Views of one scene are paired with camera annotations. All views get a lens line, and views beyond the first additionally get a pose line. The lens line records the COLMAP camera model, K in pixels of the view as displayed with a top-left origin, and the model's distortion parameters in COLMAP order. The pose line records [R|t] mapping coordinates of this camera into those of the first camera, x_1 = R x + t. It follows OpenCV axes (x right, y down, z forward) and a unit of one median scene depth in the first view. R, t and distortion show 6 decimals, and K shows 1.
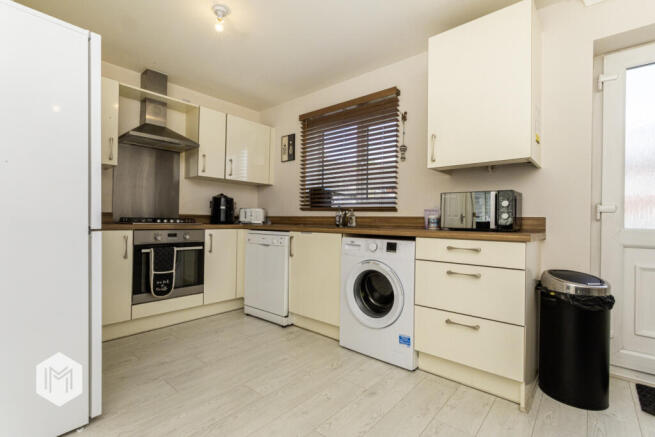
lens RADIAL K [[308.4, 0, 327.5], [0, 308.4, 218.5], [0, 0, 1]] dist [0.000666, -0.000089]
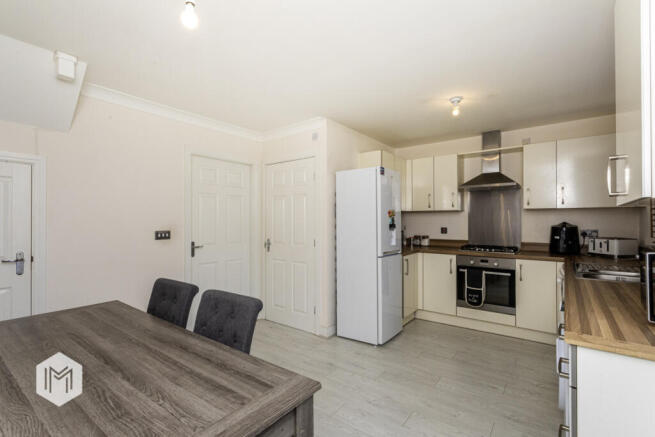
lens RADIAL K [[308.4, 0, 327.5], [0, 308.4, 218.5], [0, 0, 1]] dist [0.000666, -0.000089]
pose [[0.067928, -0.021587, -0.997457, 0.745176], [0.006744, 0.999753, -0.021177, -0.101594], [0.997667, -0.005288, 0.068056, 0.269431]]
